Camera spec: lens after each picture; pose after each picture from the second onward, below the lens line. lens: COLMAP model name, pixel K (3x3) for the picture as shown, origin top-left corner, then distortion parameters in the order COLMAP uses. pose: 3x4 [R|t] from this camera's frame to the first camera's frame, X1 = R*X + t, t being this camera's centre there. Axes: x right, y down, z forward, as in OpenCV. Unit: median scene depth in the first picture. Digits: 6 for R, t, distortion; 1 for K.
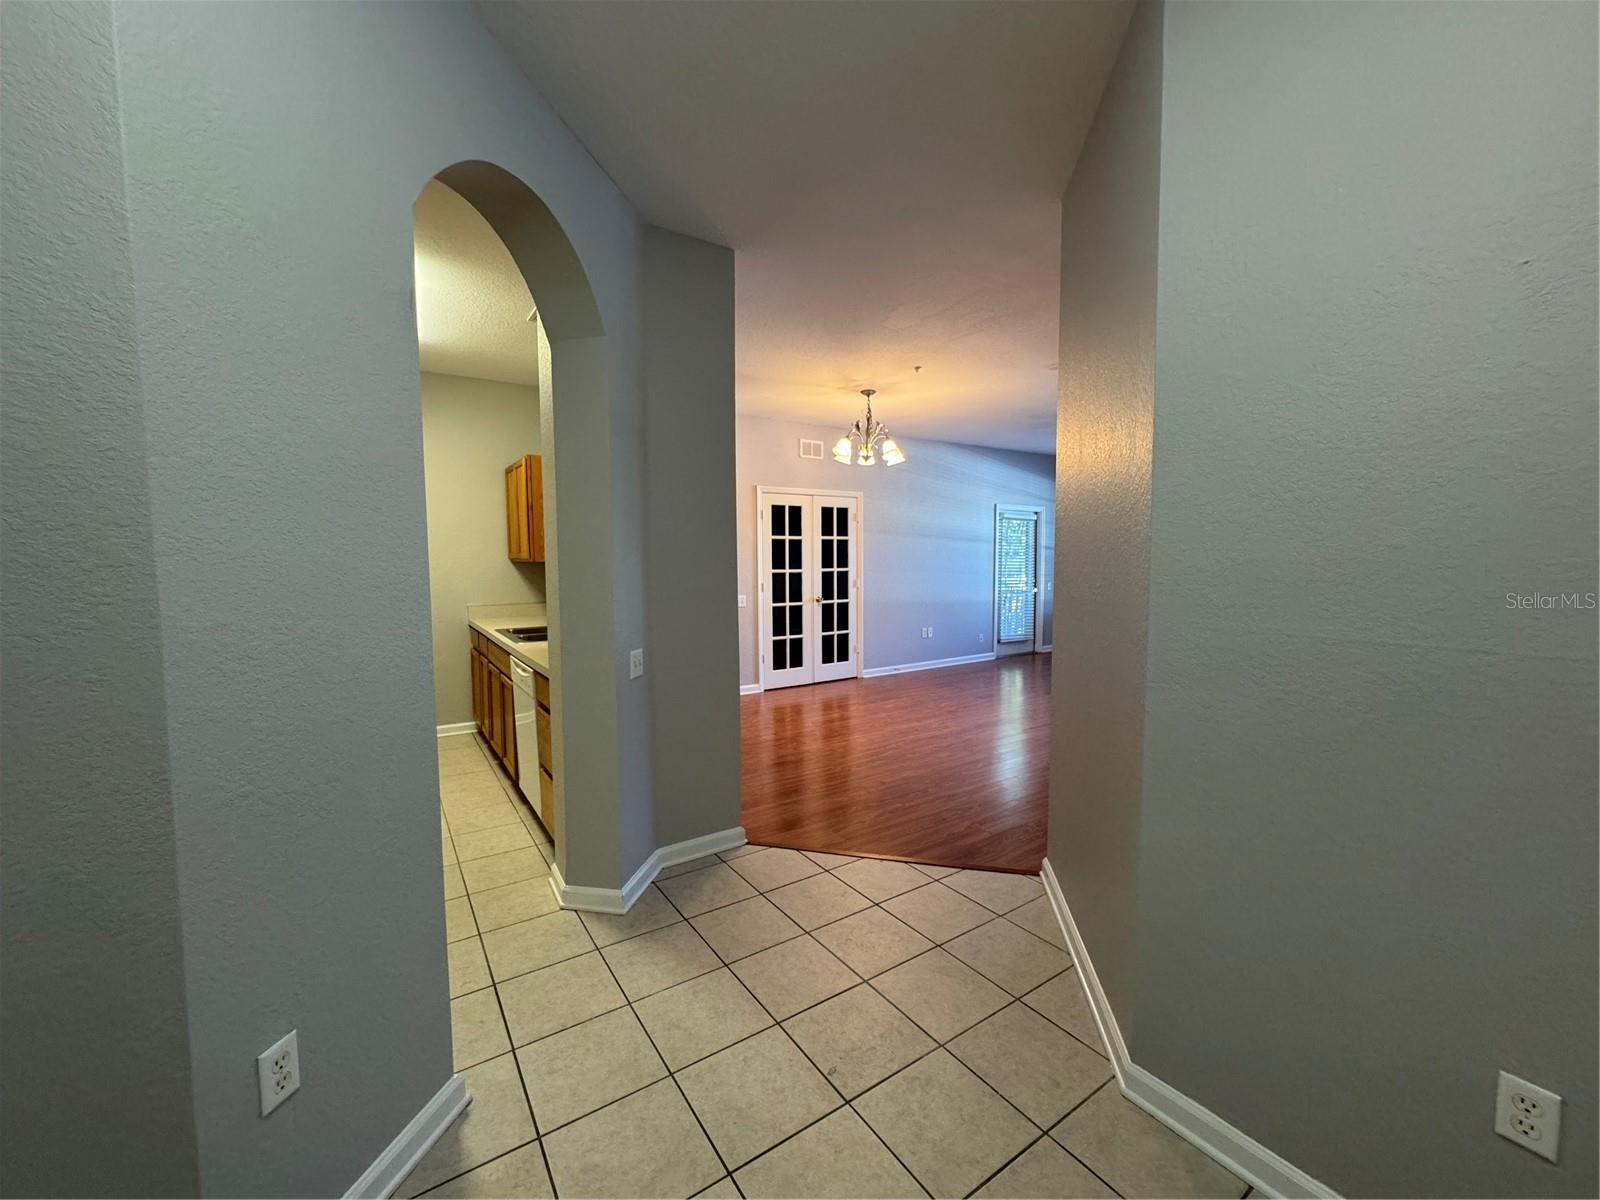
lens RADIAL K [[641.0, 0, 795.9], [0, 641.0, 600.4], [0, 0, 1]] dist [0.000887, -0.000020]
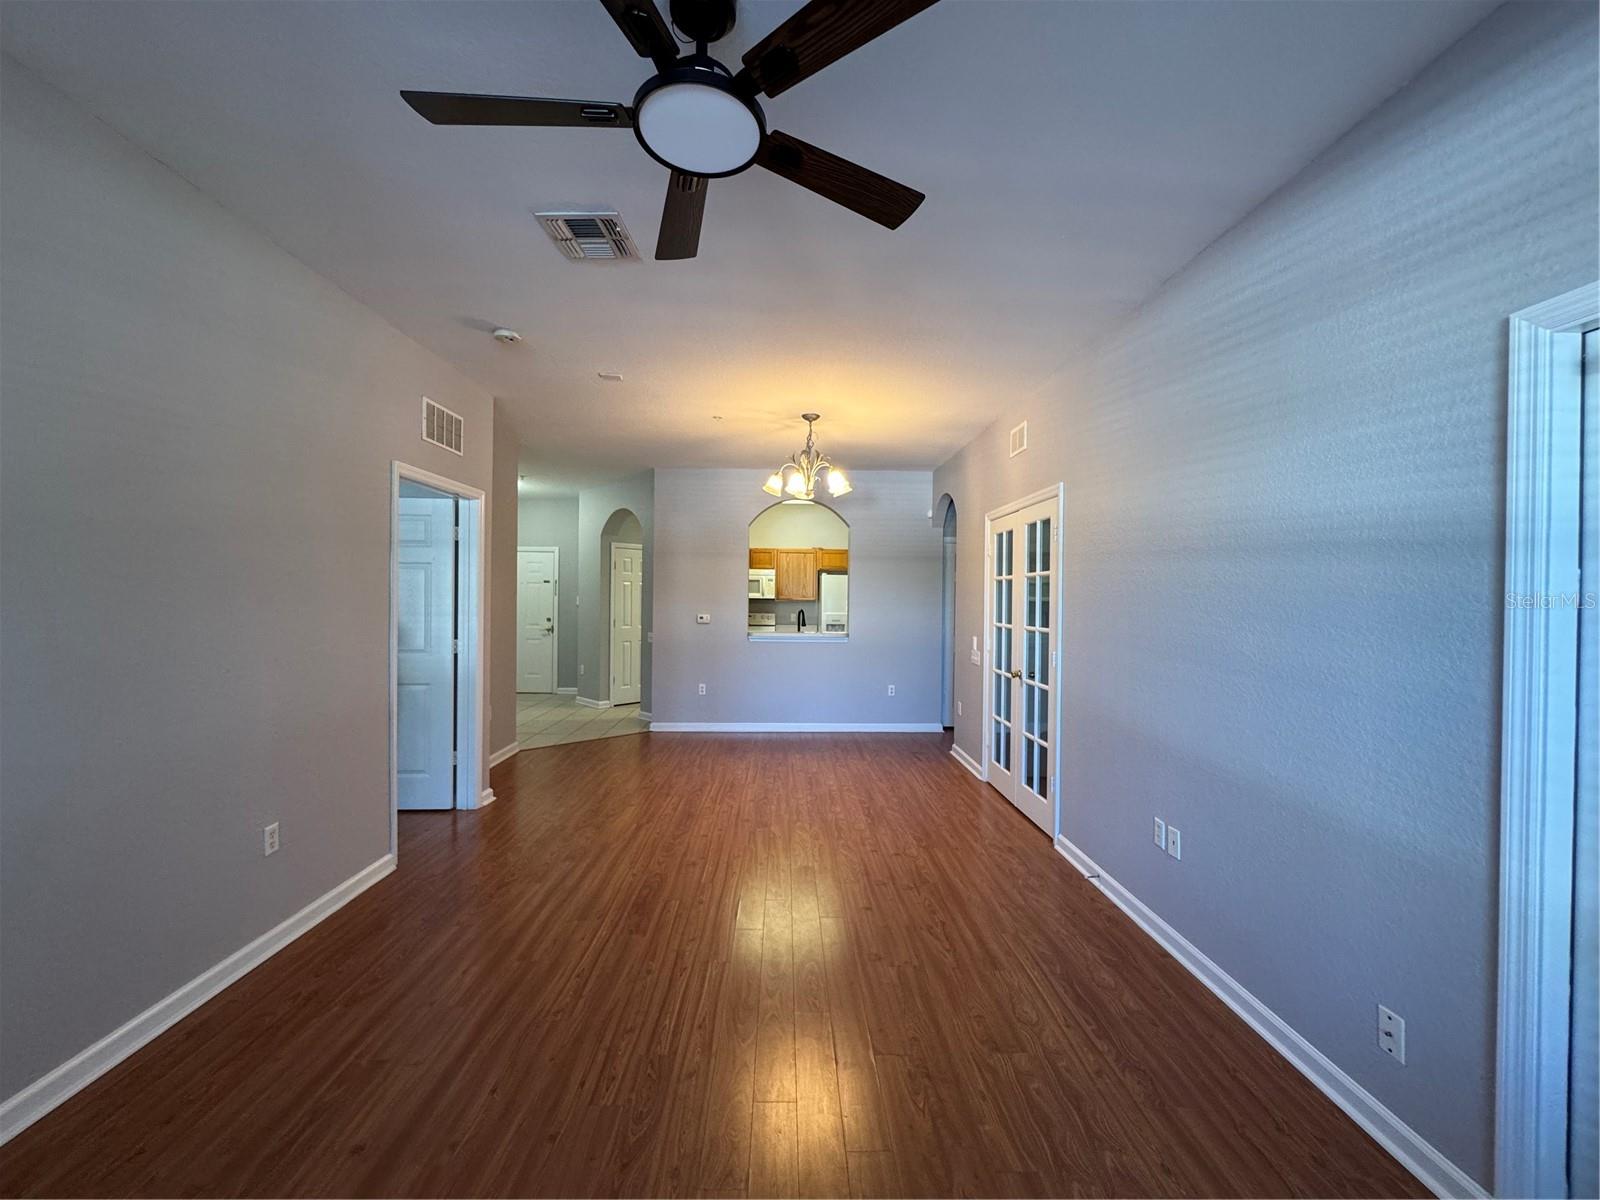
lens RADIAL K [[641.0, 0, 807.9], [0, 641.0, 599.7], [0, 0, 1]] dist [0.000887, -0.000020]
pose [[-0.518579, 0.004781, -0.855017, 0.684833], [-0.063330, 0.997023, 0.043985, -0.089797], [0.852681, 0.076958, -0.516732, 1.158758]]
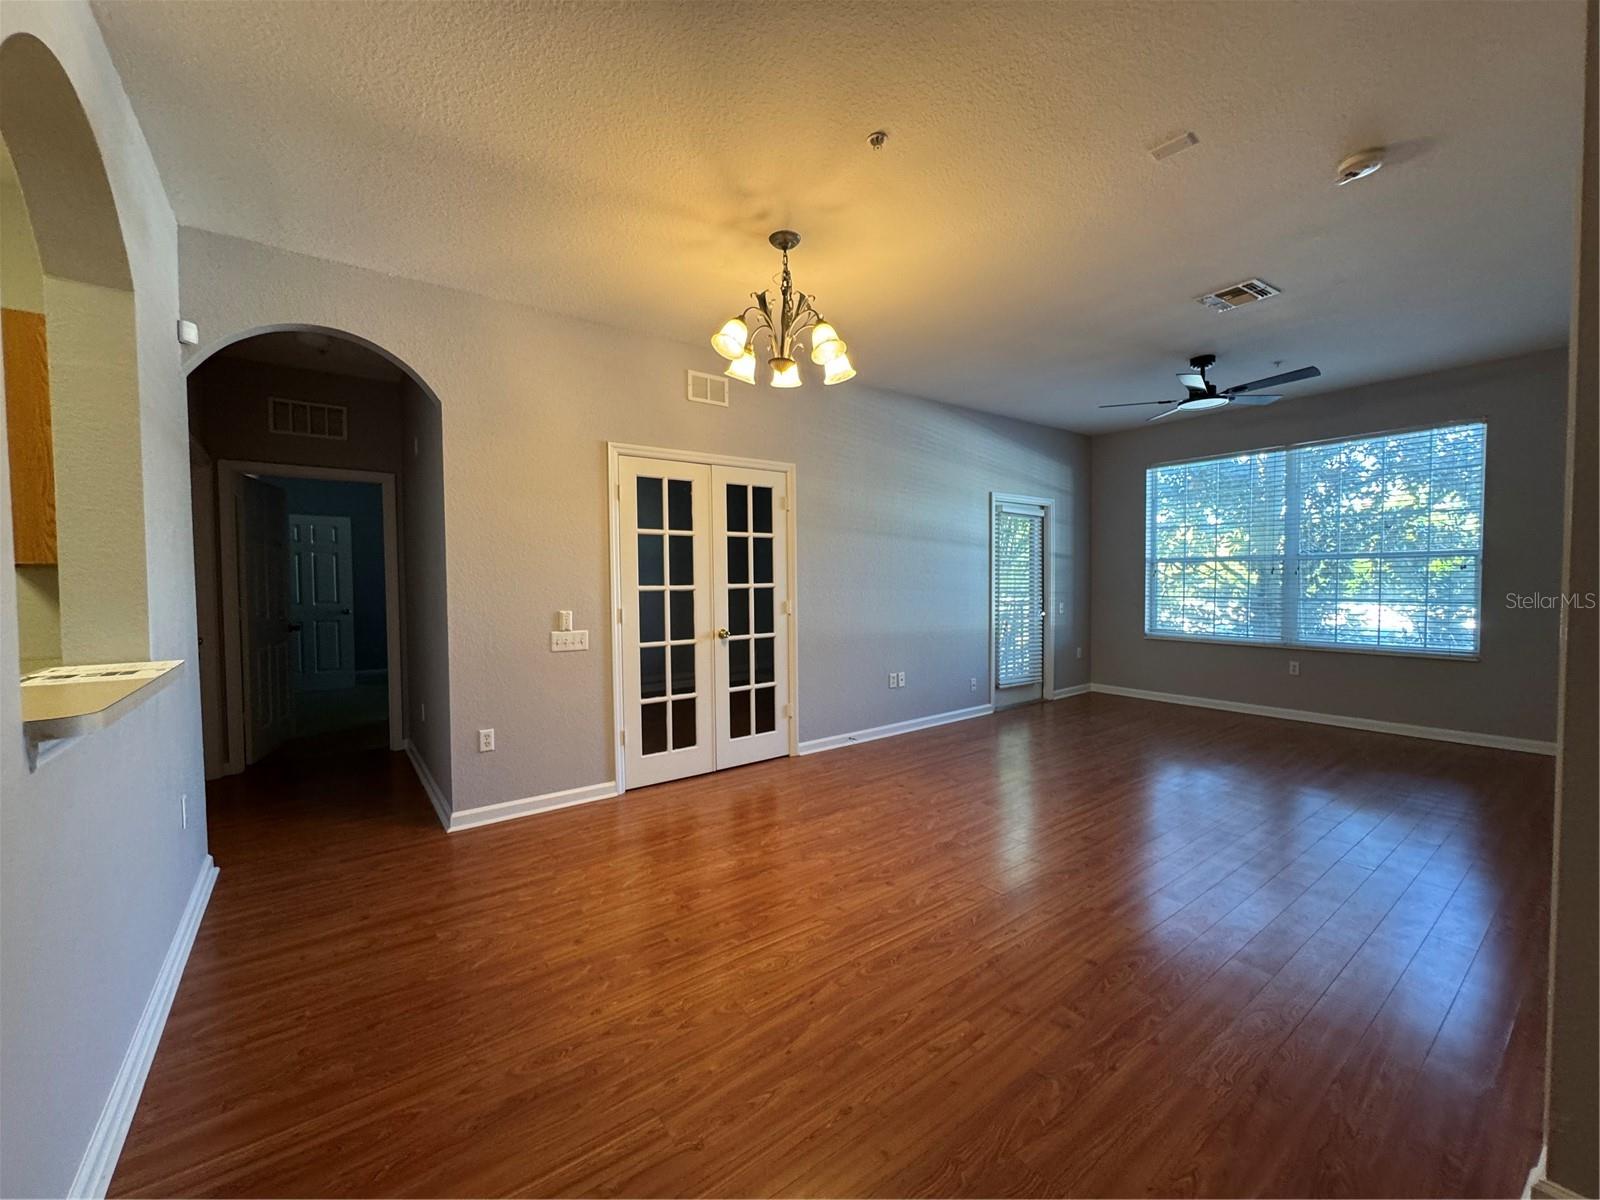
lens RADIAL K [[641.0, 0, 795.5], [0, 641.0, 597.2], [0, 0, 1]] dist [0.000887, -0.000020]
pose [[0.998507, -0.003967, 0.054473, 0.072071], [0.005834, 0.999399, -0.034156, -0.015383], [-0.054305, 0.034423, 0.997931, 0.385226]]
